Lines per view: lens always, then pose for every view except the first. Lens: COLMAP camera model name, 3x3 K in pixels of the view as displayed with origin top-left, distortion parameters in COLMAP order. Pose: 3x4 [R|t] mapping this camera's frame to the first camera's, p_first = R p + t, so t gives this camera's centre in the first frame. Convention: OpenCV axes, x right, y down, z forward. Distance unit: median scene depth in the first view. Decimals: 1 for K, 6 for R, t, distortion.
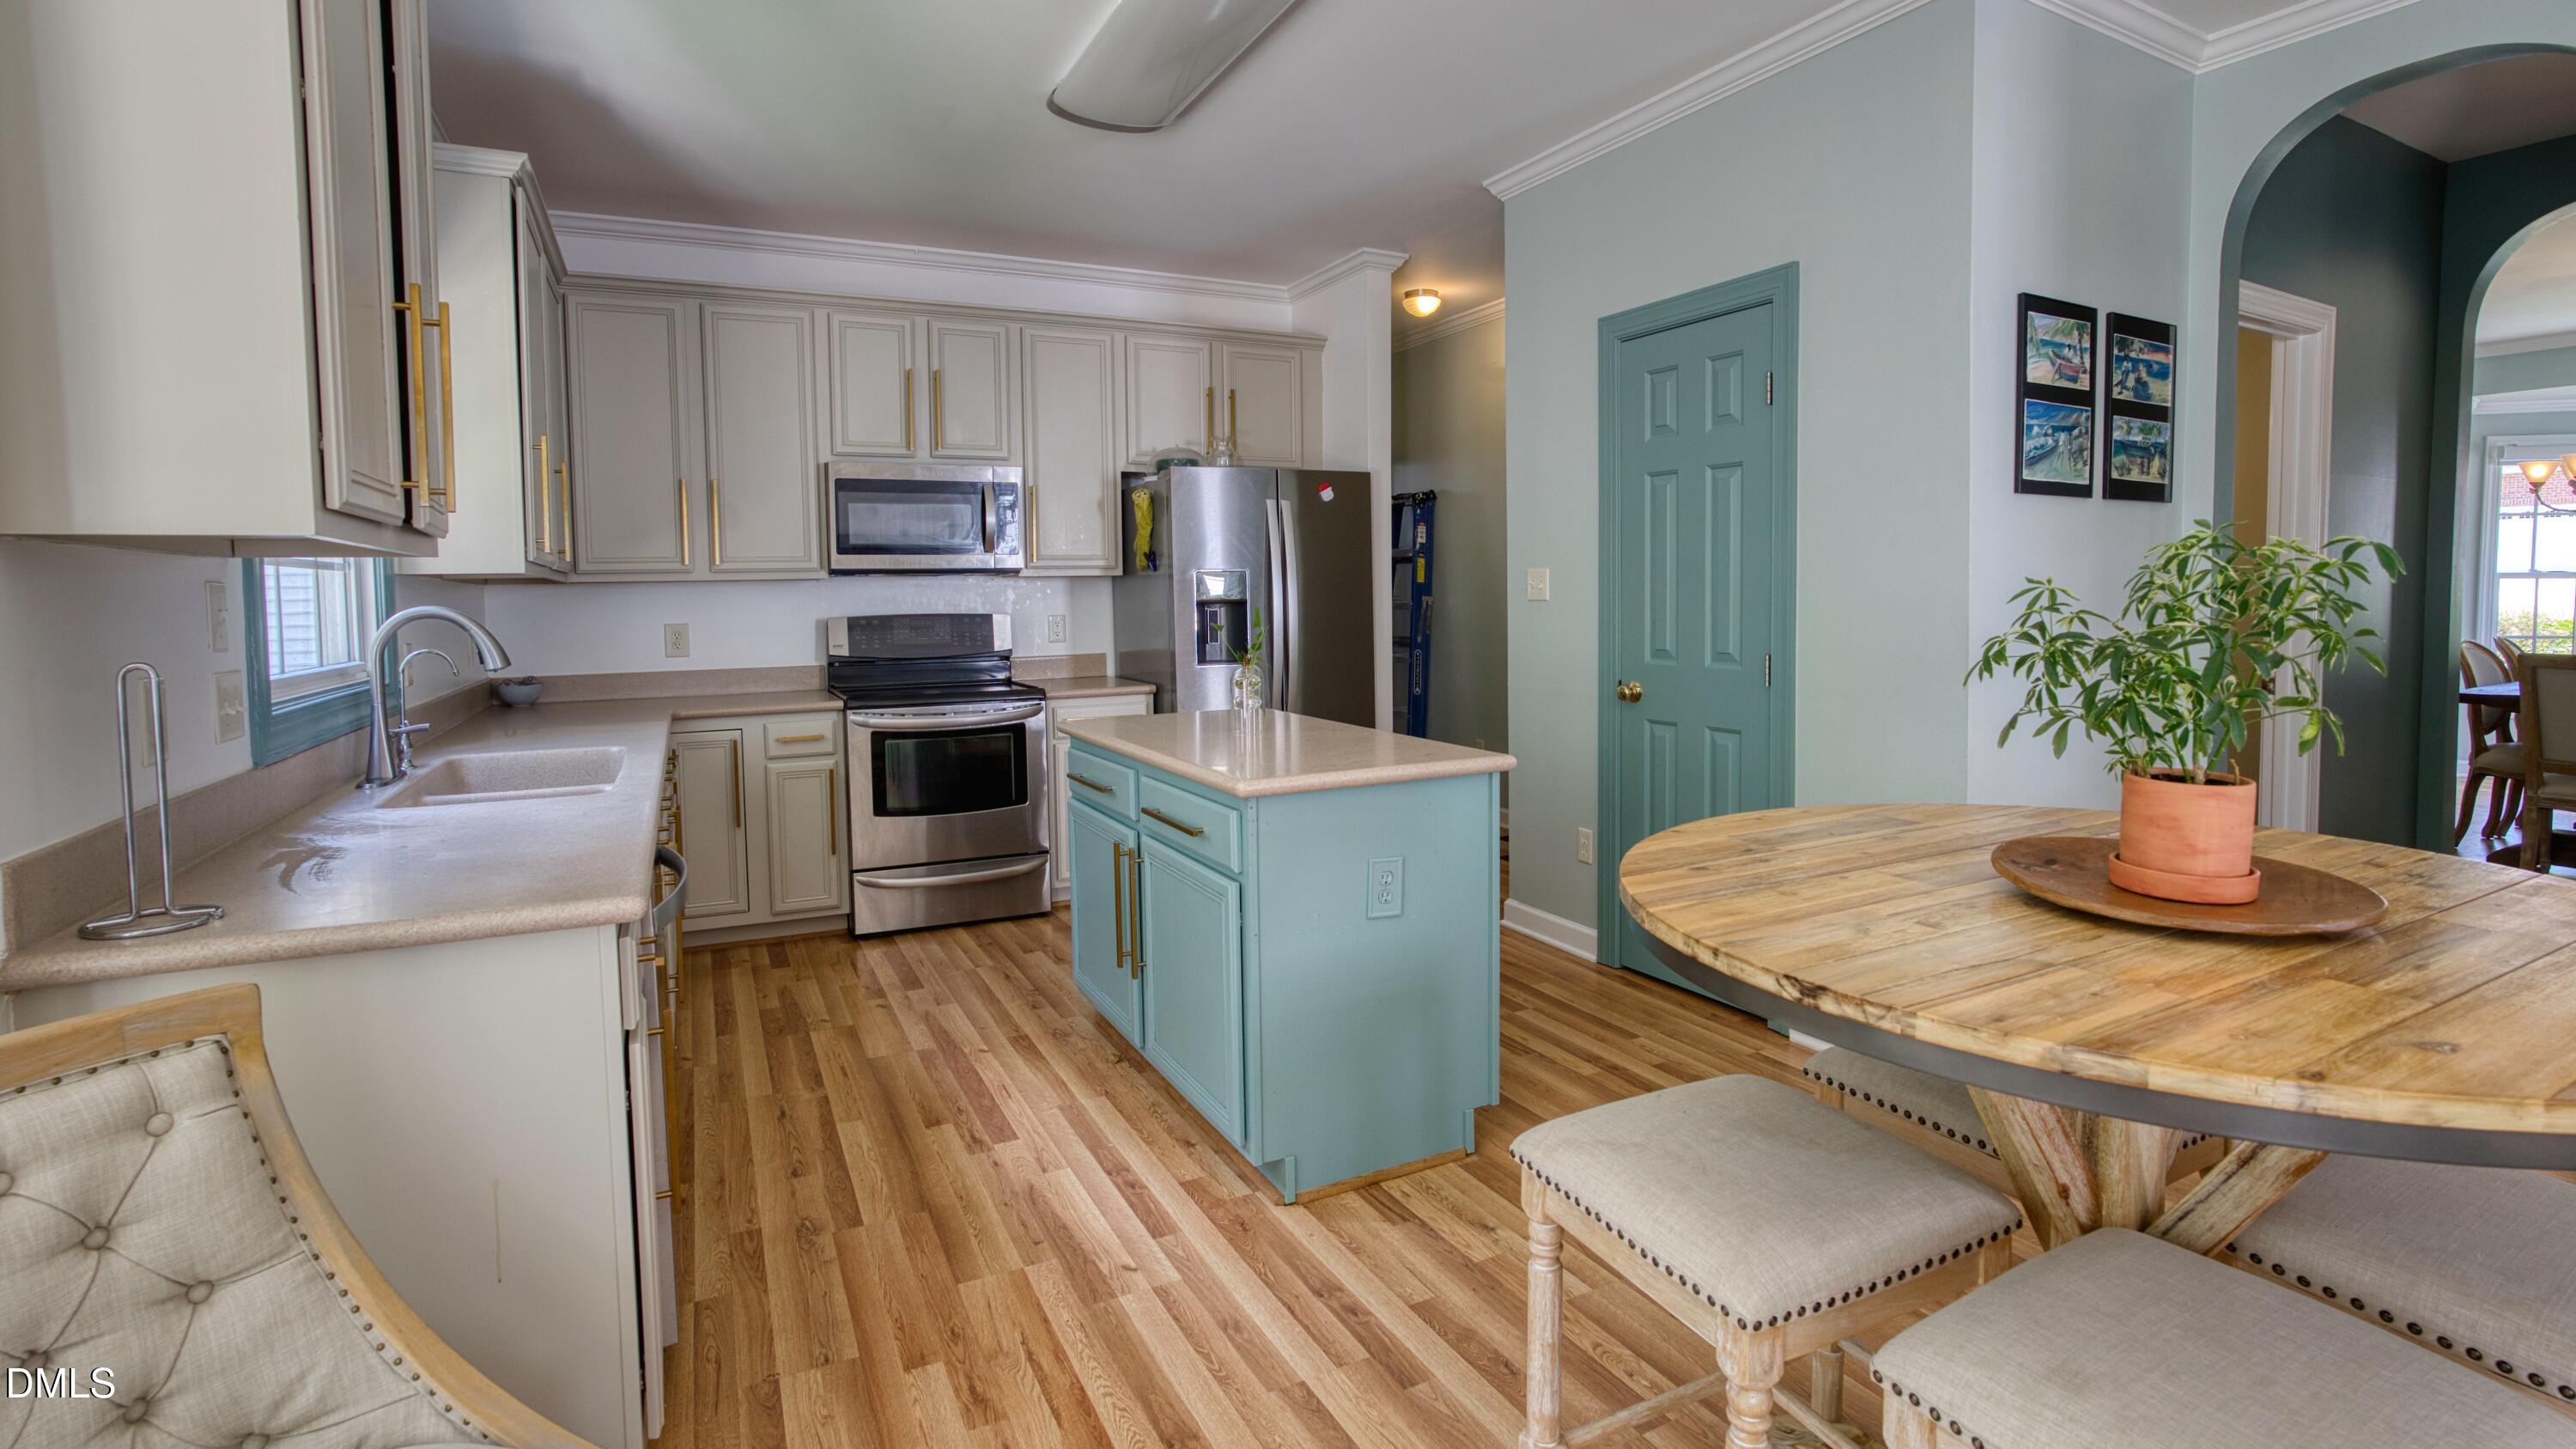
lens RADIAL K [[1194.6, 0, 1275.9], [0, 1194.6, 659.7], [0, 0, 1]] dist [-0.057177, 0.007717]
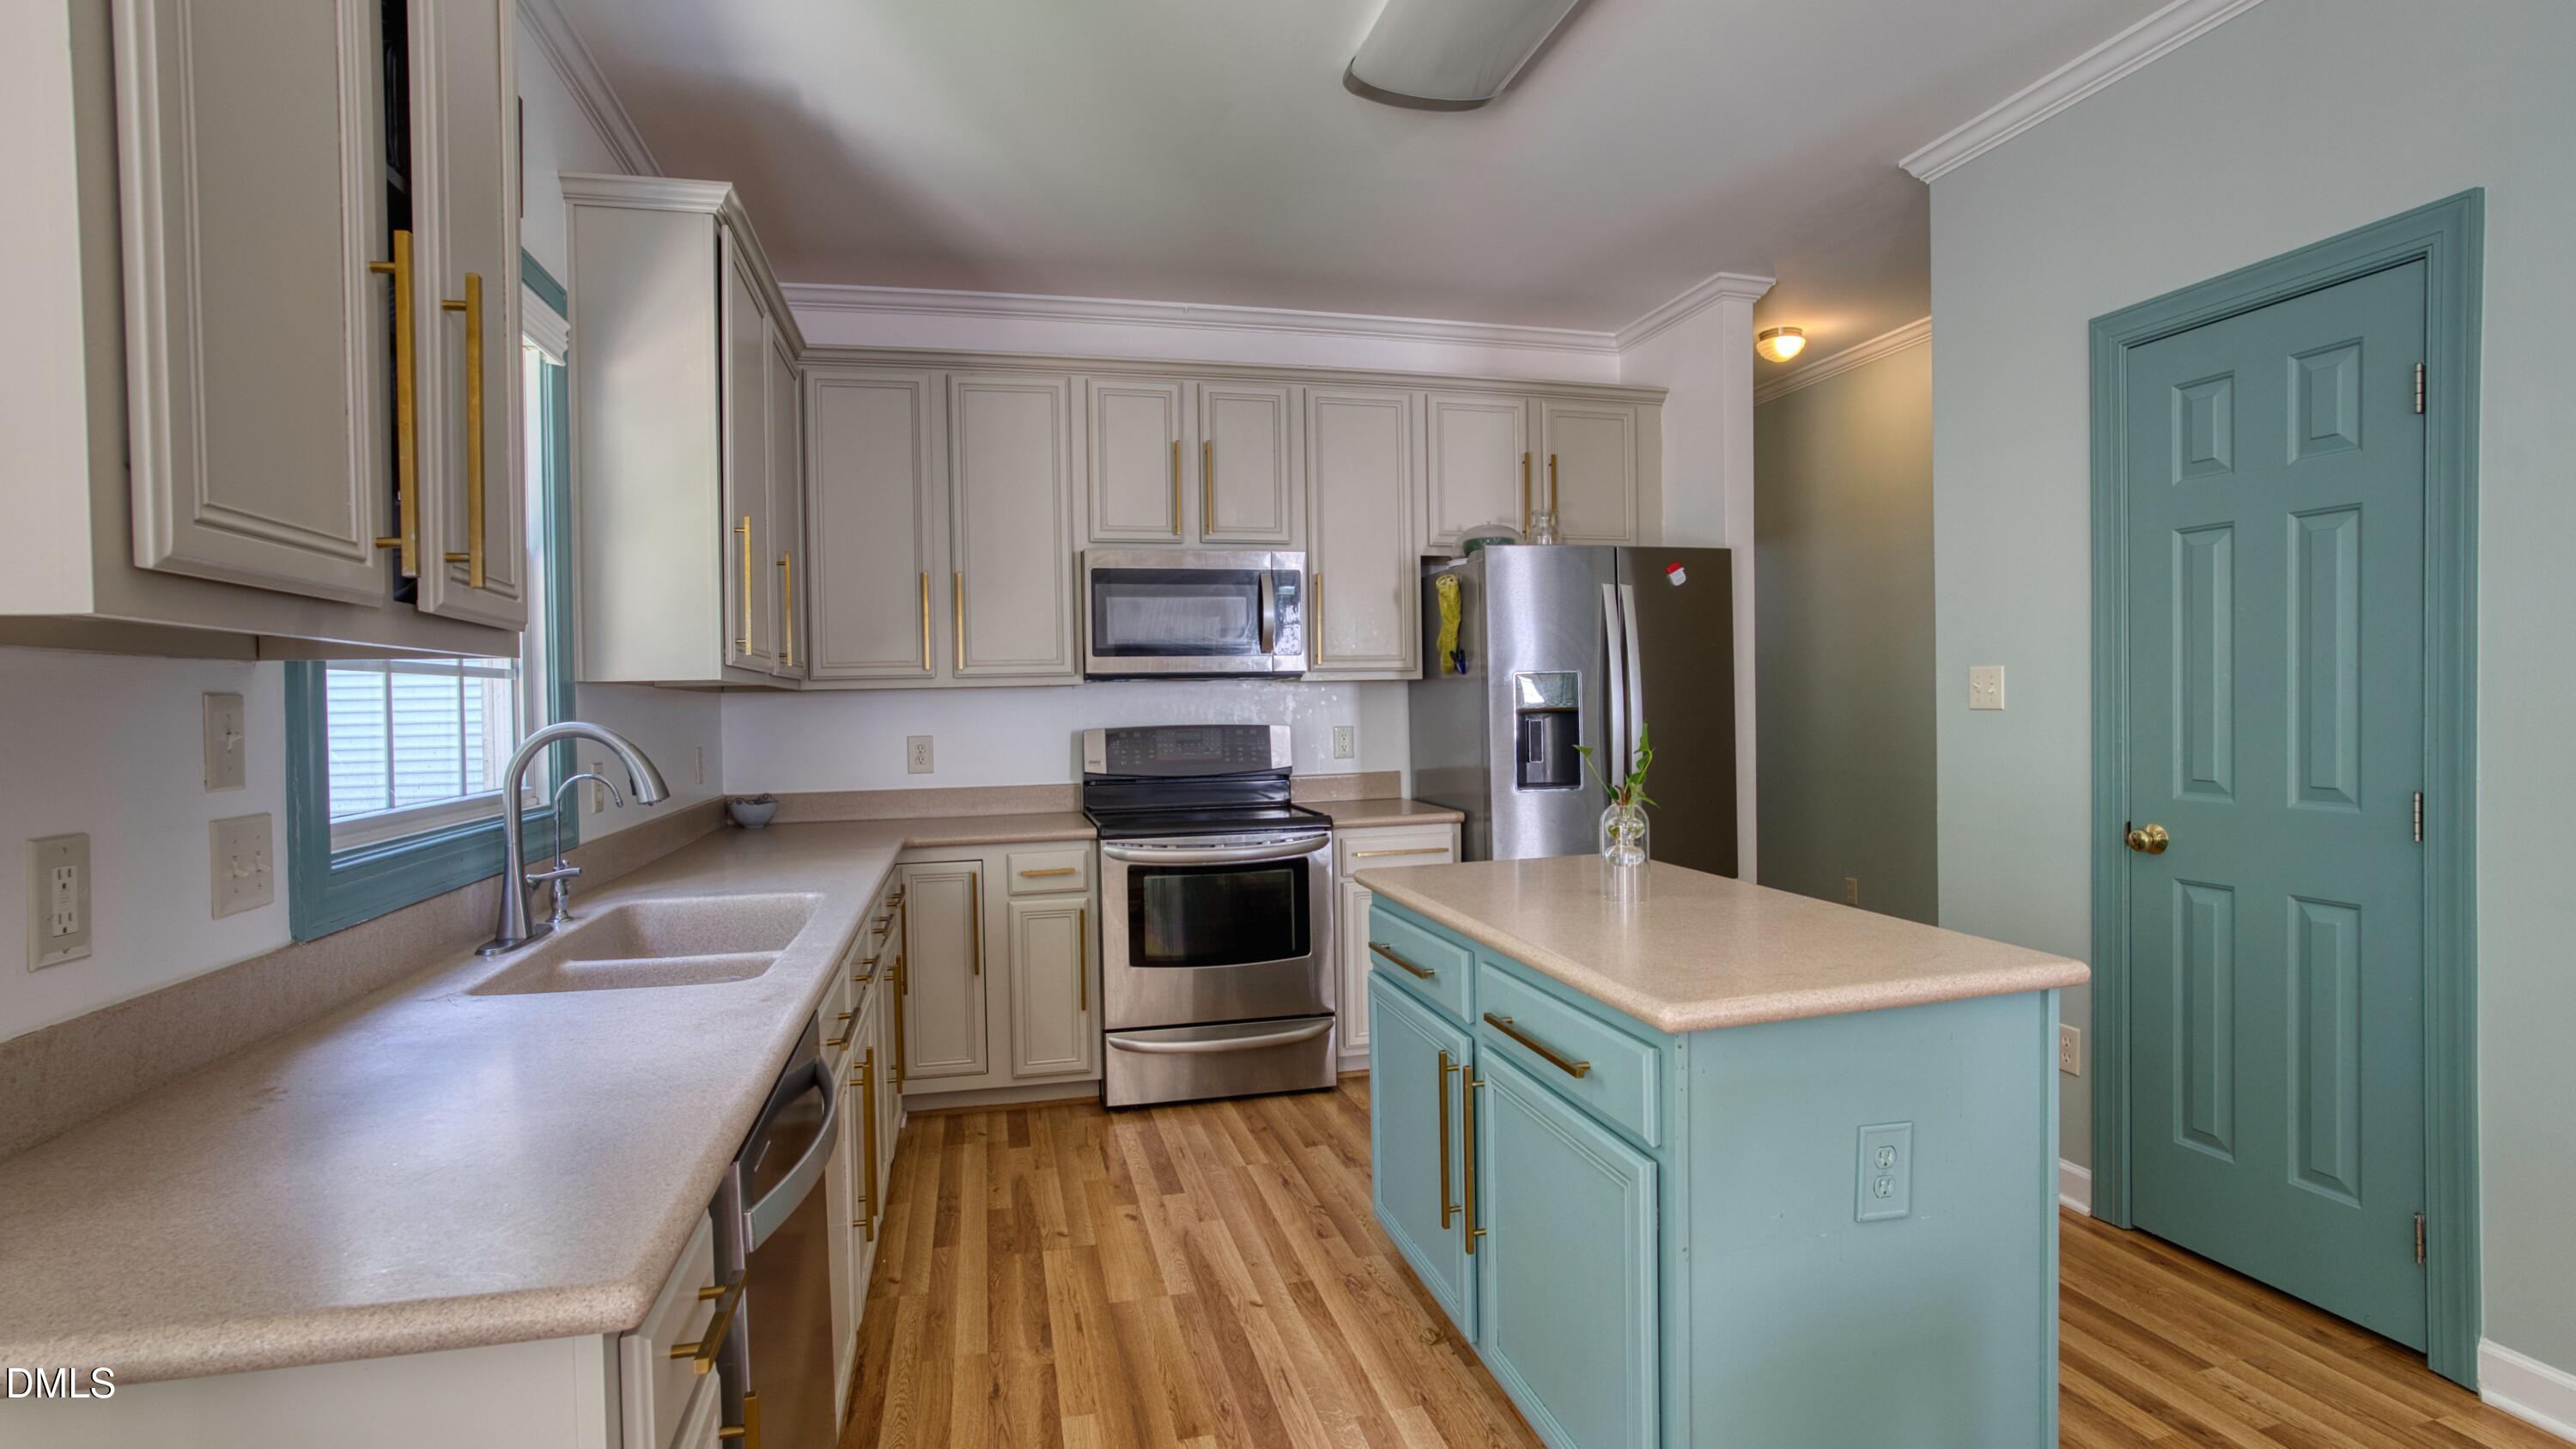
lens RADIAL K [[1194.6, 0, 1281.9], [0, 1194.6, 722.9], [0, 0, 1]] dist [-0.057177, 0.007717]
pose [[0.976332, 0.000652, -0.216274, -0.054024], [-0.007987, 0.999422, -0.033044, -0.014329], [0.216127, 0.033989, 0.975773, 0.203163]]
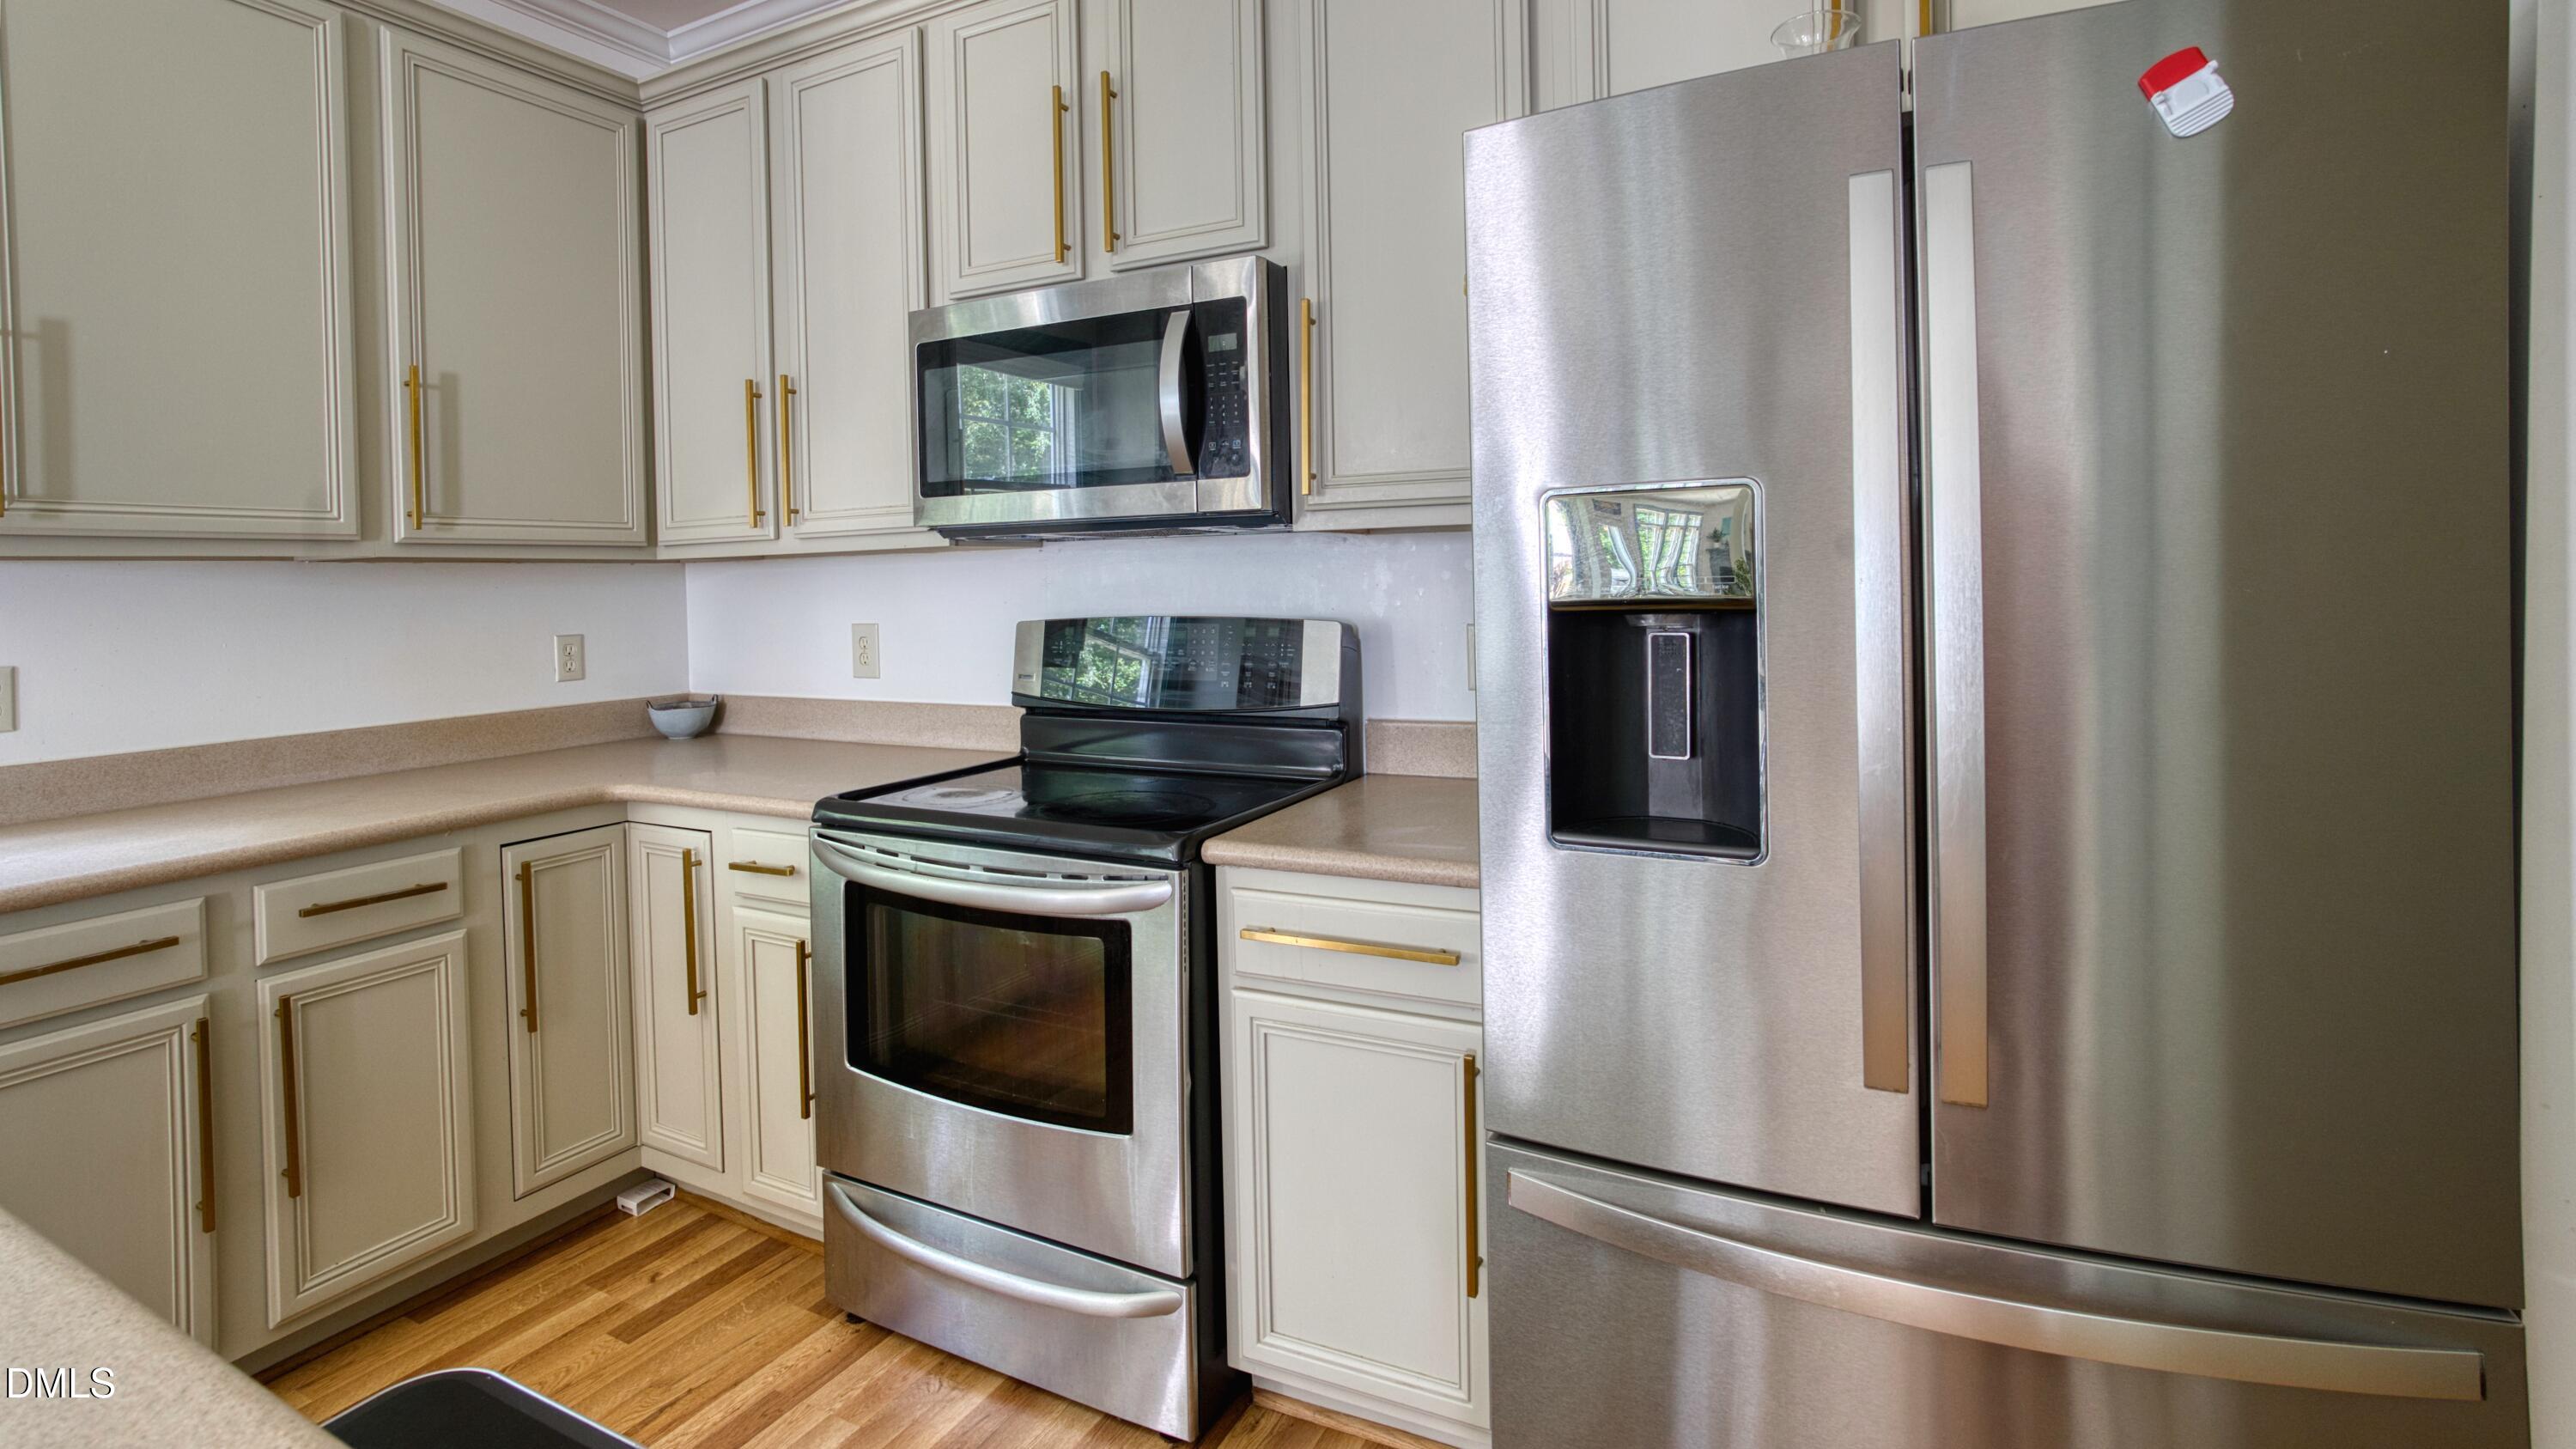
lens RADIAL K [[1194.6, 0, 1271.0], [0, 1194.6, 590.6], [0, 0, 1]] dist [-0.057177, 0.007717]
pose [[0.597917, 0.012378, -0.801462, 0.124223], [-0.027416, 0.999612, -0.005015, -0.056871], [0.801089, 0.024971, 0.598025, 0.893828]]
